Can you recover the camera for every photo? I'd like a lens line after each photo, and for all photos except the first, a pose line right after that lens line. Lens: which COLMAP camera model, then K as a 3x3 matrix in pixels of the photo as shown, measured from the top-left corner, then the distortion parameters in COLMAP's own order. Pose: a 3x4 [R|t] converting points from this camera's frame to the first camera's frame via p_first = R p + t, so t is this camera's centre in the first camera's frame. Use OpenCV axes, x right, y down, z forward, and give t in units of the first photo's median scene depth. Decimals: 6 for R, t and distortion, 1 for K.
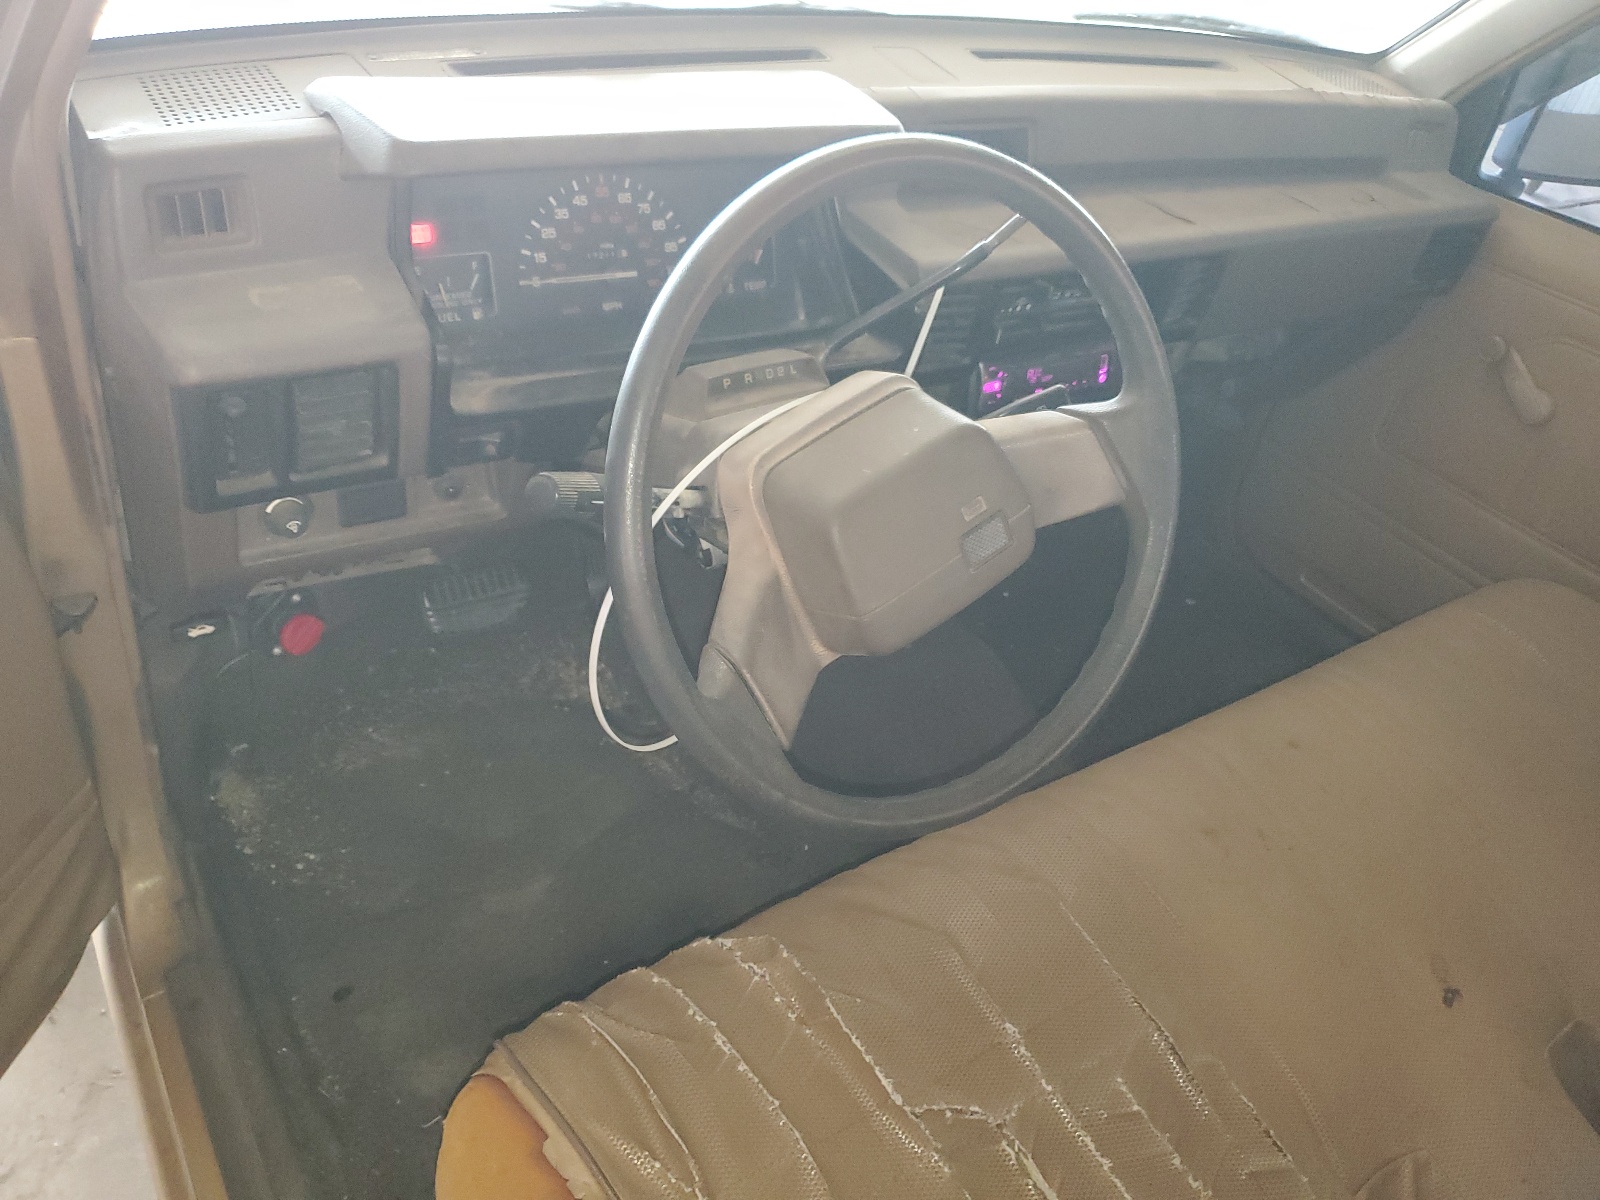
lens RADIAL K [[1240.0, 0, 800.0], [0, 1240.0, 600.0], [0, 0, 1]] dist [0.005988, 0.005030]
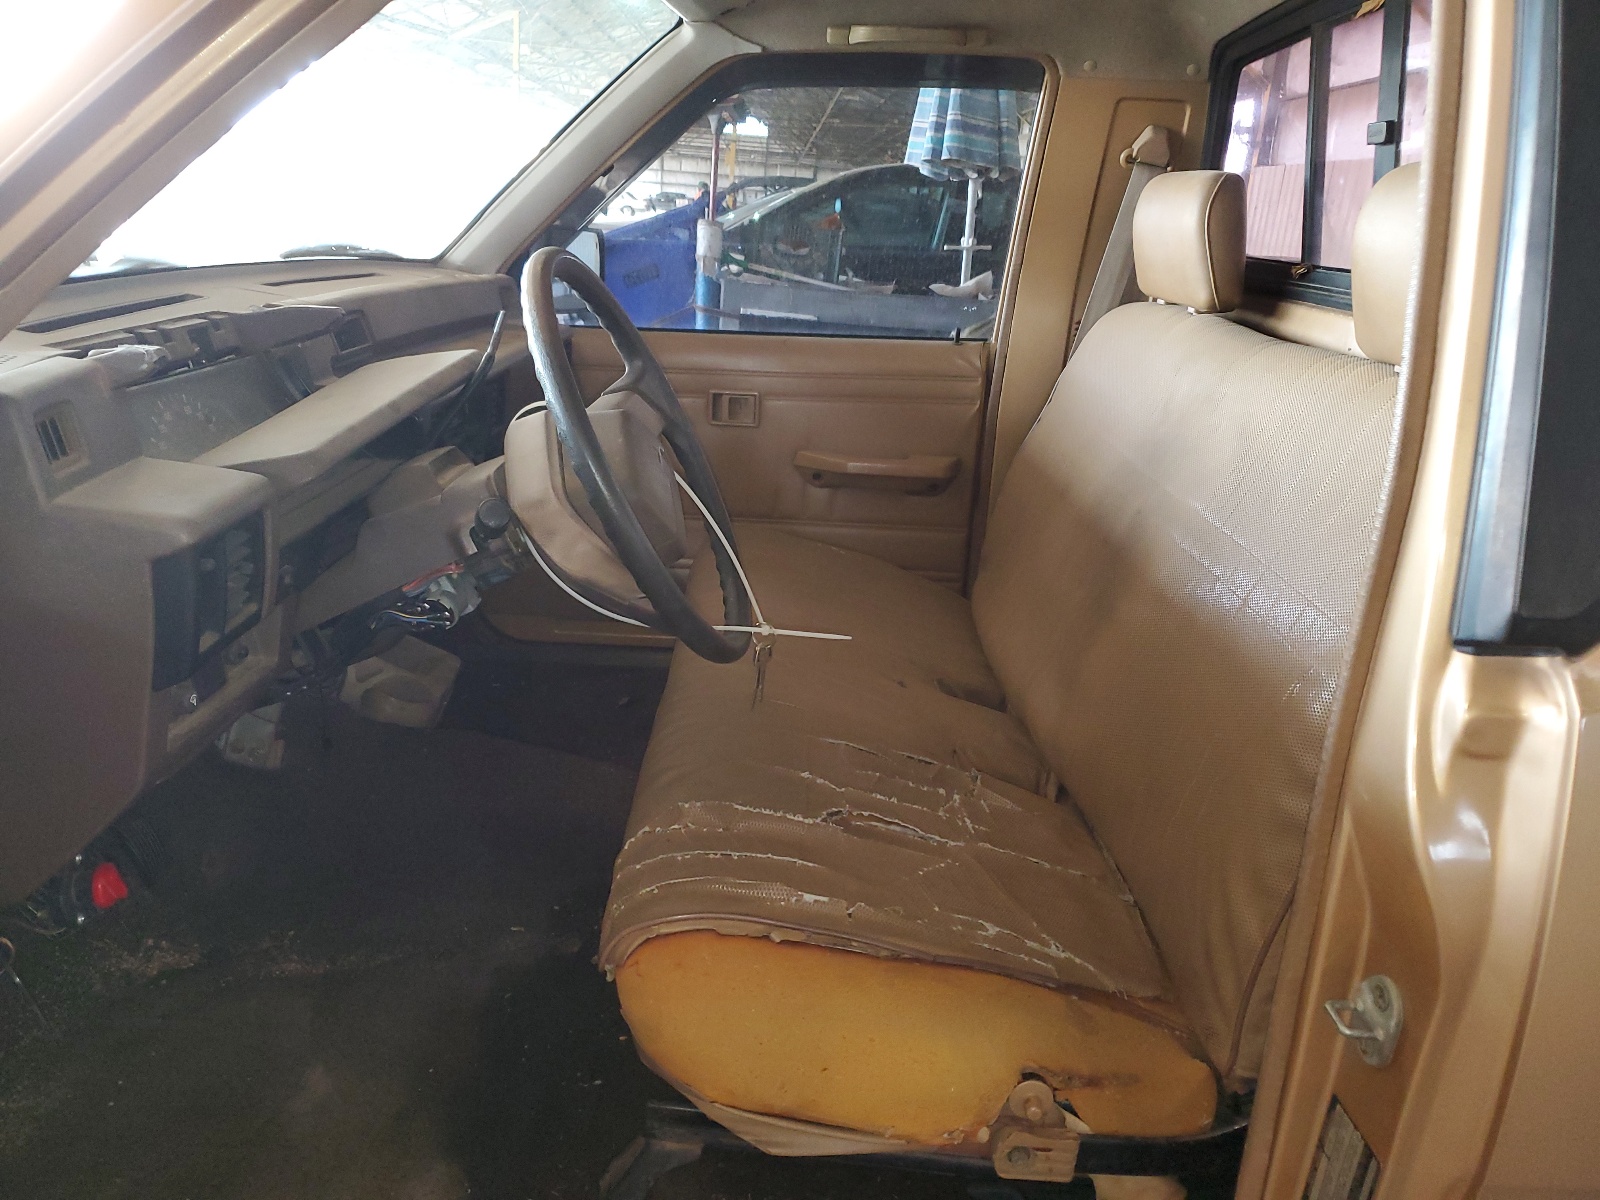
lens RADIAL K [[1240.0, 0, 800.0], [0, 1240.0, 600.0], [0, 0, 1]] dist [0.005988, 0.005030]
pose [[0.561573, -0.374943, 0.737600, -0.796855], [0.527451, 0.849055, 0.030023, 0.103286], [-0.637520, 0.372187, 0.674570, -0.096766]]
